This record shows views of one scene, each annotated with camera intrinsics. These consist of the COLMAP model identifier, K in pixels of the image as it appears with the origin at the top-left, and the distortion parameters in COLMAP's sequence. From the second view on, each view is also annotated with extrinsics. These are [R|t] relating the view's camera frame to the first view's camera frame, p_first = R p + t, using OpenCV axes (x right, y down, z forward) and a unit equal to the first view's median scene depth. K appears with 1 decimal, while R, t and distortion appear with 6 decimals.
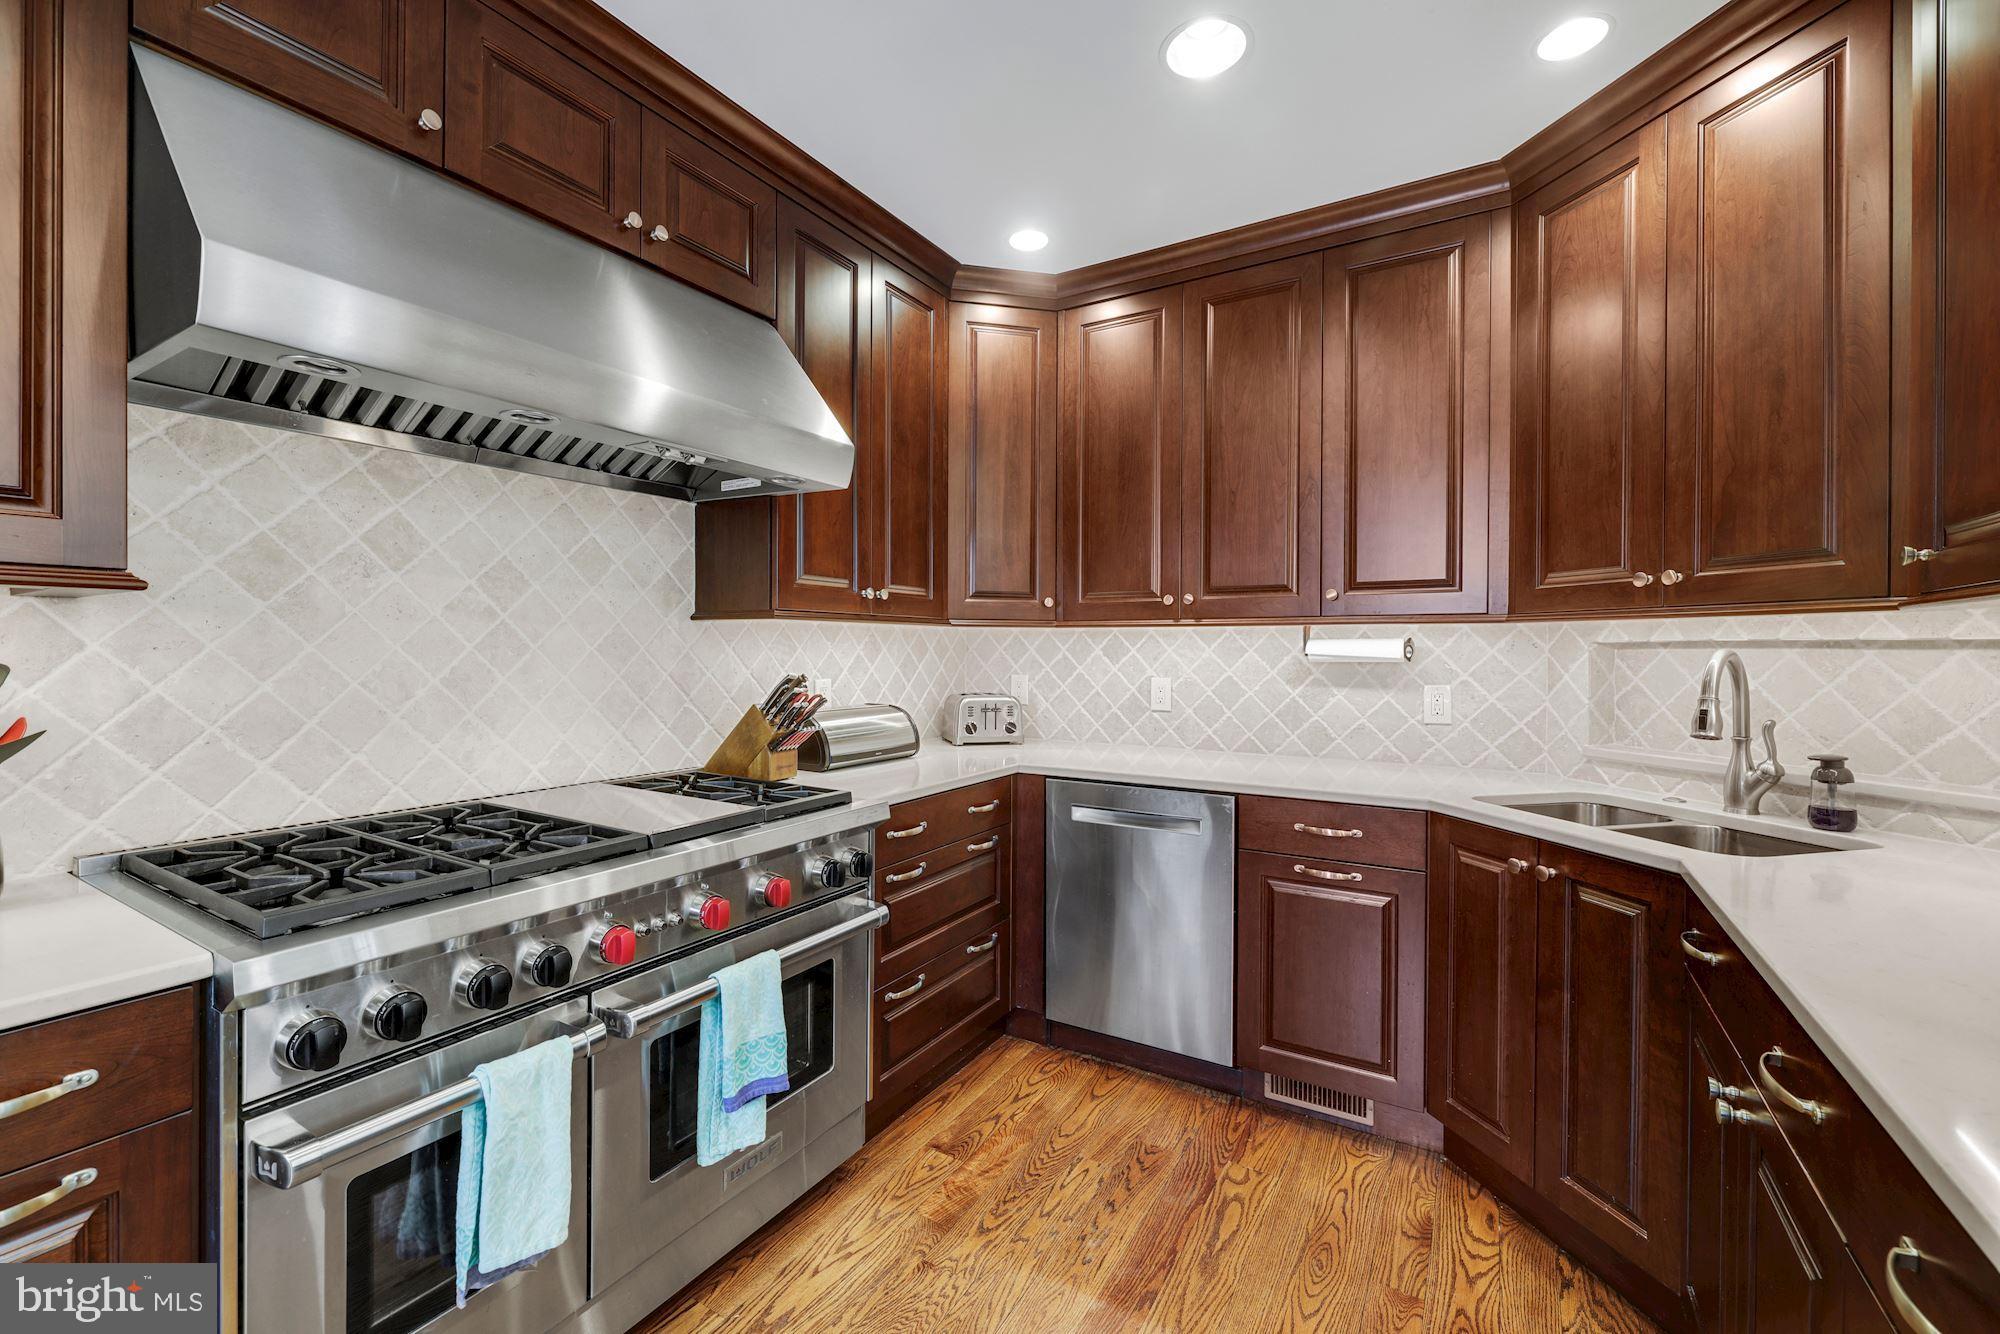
lens RADIAL K [[828.8, 0, 997.0], [0, 828.8, 652.6], [0, 0, 1]] dist [-0.004413, 0.000677]
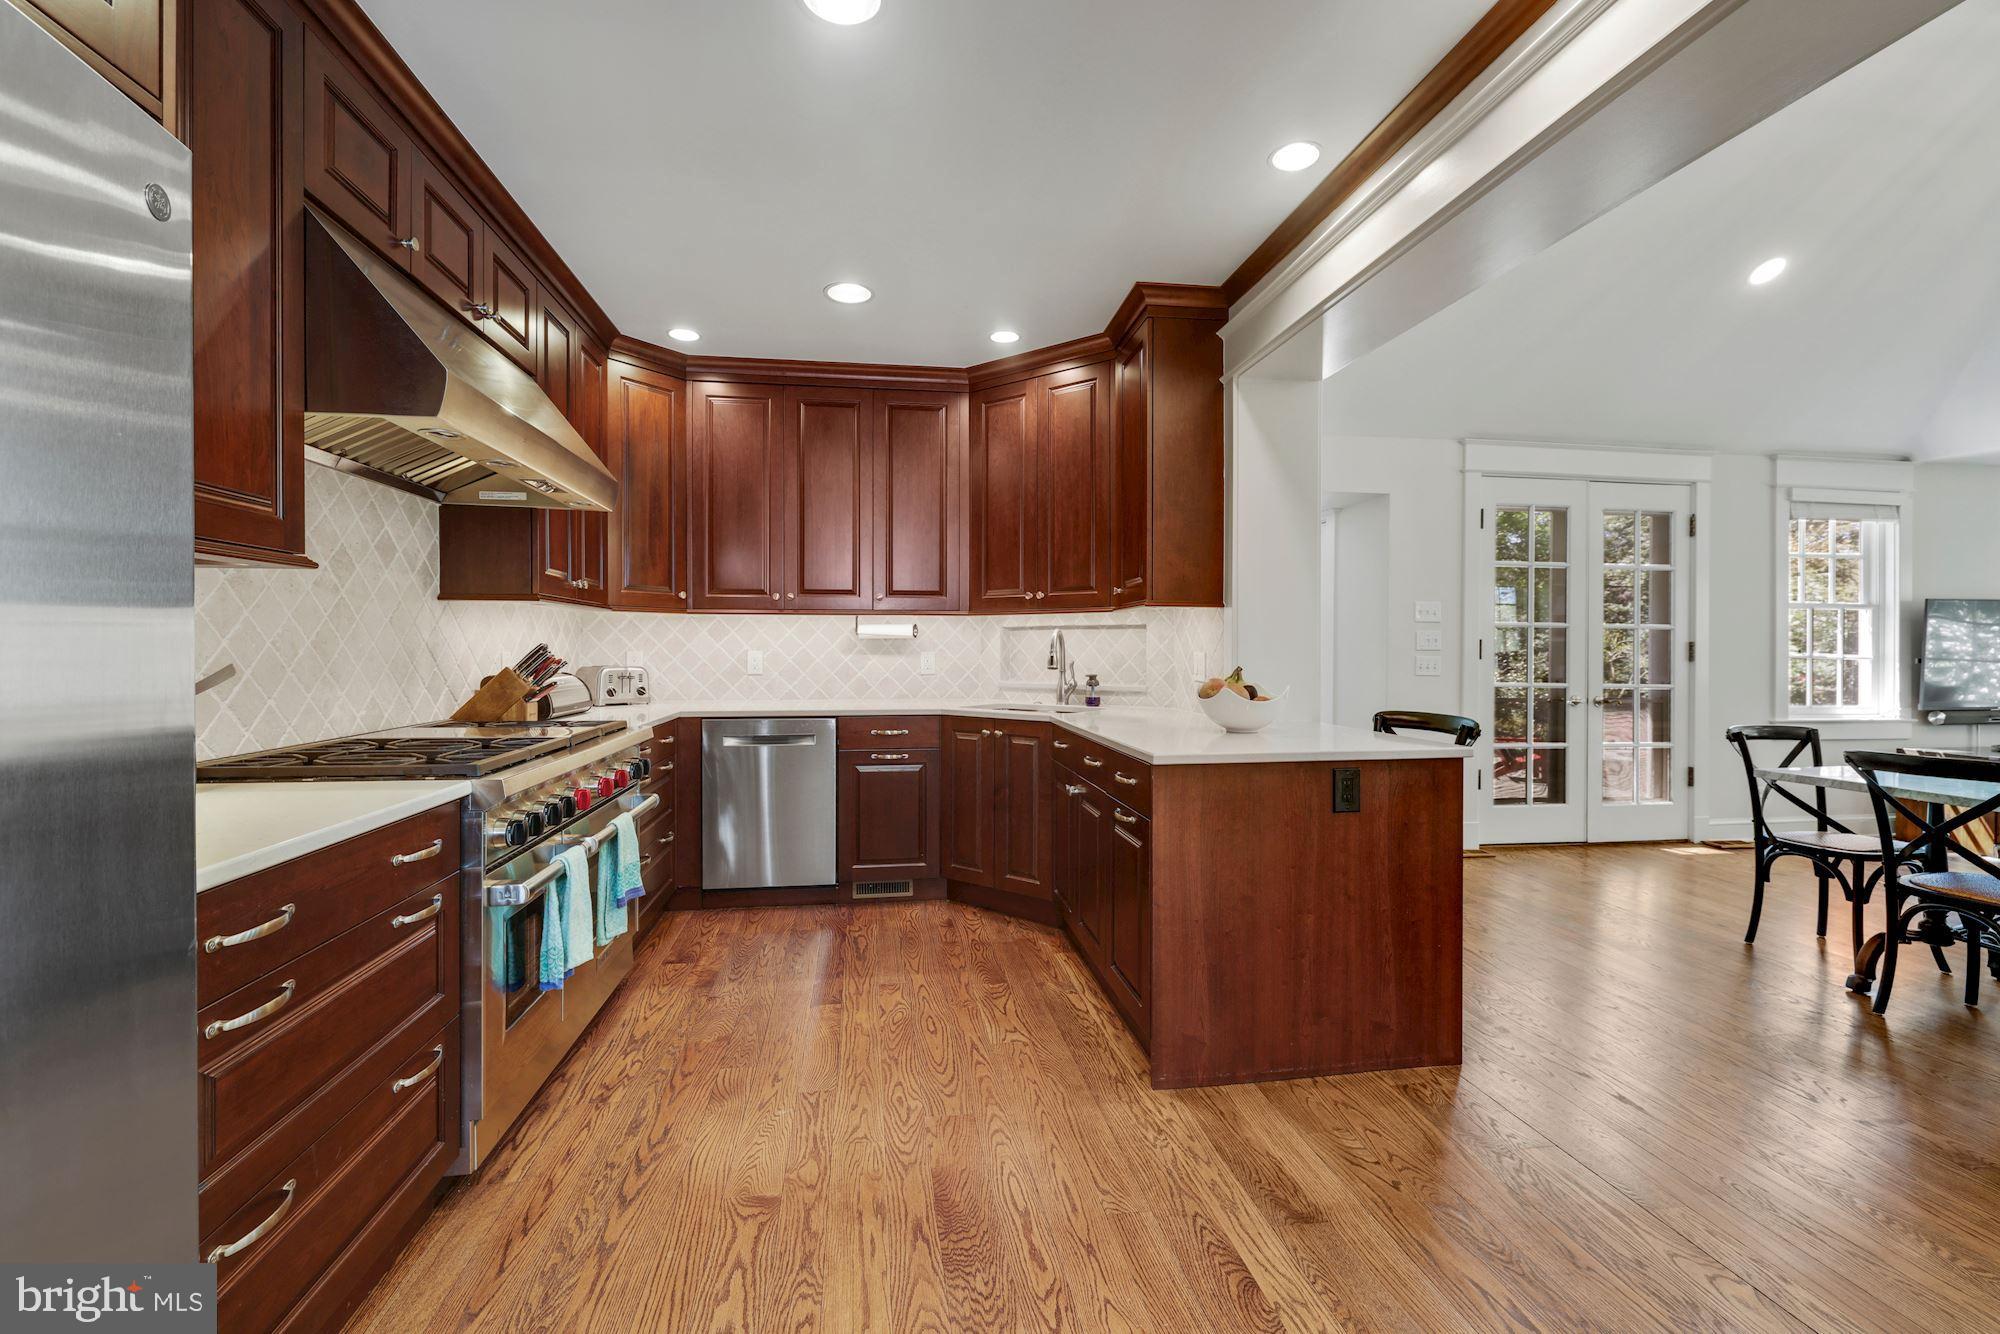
lens RADIAL K [[828.8, 0, 996.0], [0, 828.8, 659.4], [0, 0, 1]] dist [-0.004413, 0.000677]
pose [[0.766264, -0.013095, 0.642393, -0.548949], [0.005799, 0.999893, 0.013466, 0.038800], [-0.642500, -0.006593, 0.766257, -0.483439]]
